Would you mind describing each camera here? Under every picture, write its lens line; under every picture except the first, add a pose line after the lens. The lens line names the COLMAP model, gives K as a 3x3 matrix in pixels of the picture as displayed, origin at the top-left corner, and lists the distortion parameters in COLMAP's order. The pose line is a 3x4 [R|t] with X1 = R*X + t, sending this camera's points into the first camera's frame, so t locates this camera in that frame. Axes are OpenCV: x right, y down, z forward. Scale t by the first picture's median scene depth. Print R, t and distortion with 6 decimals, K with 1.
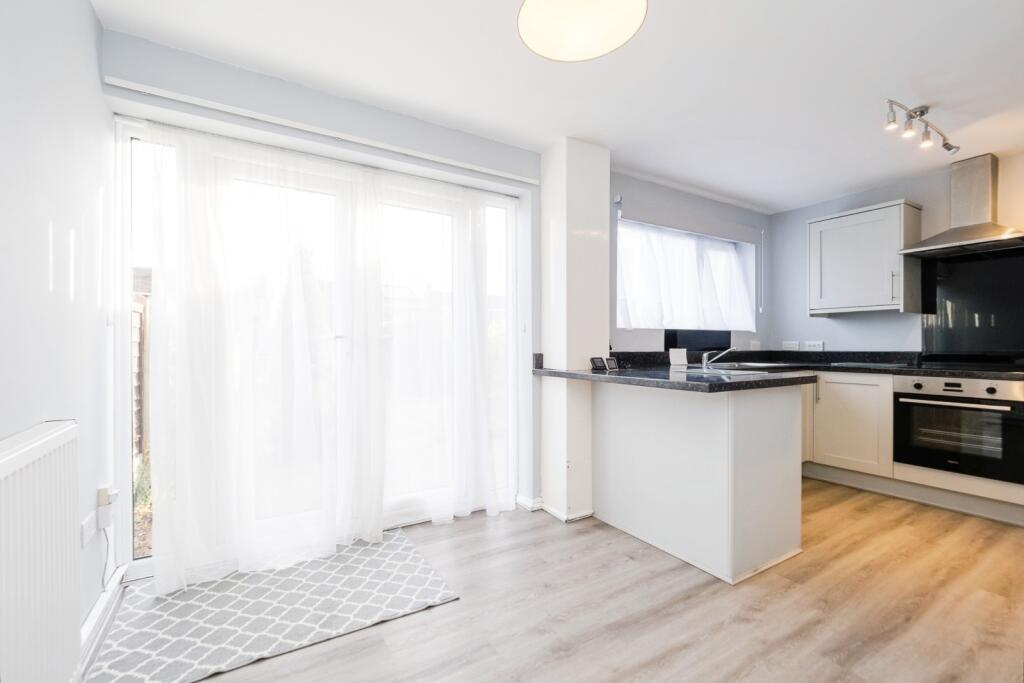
lens RADIAL K [[421.2, 0, 512.0], [0, 421.2, 341.5], [0, 0, 1]] dist [-0.000621, -0.000207]
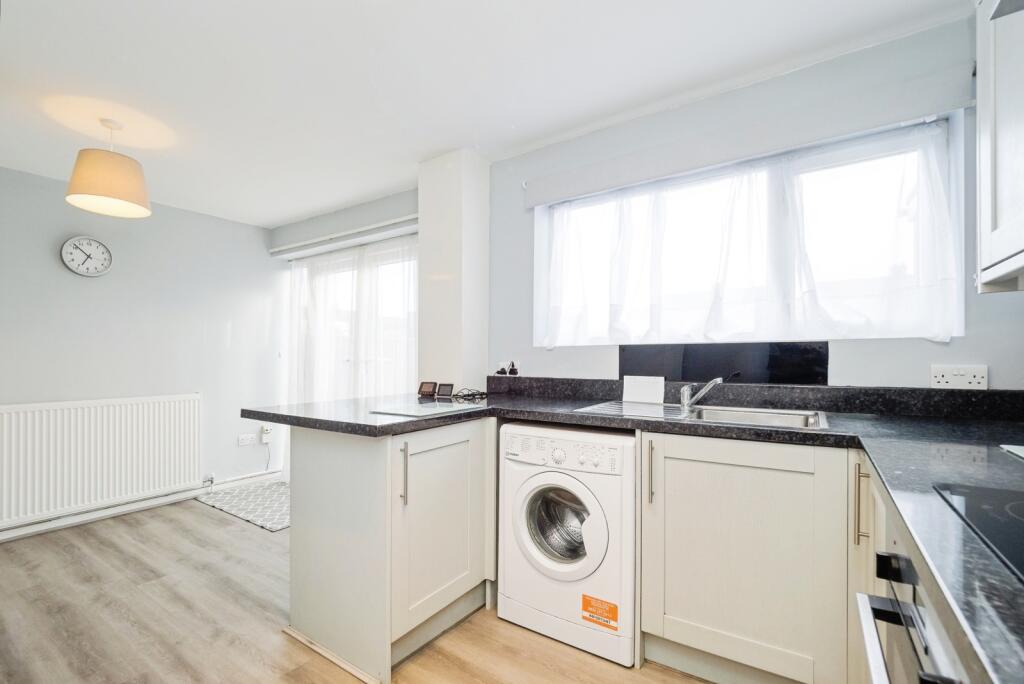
lens RADIAL K [[441.4, 0, 512.0], [0, 441.4, 342.0], [0, 0, 1]] dist [0.000348, -0.000903]
pose [[0.438402, -0.035489, -0.898078, 1.216037], [0.002707, 0.999268, -0.038166, -0.011055], [0.898775, 0.014300, 0.438177, 0.756511]]
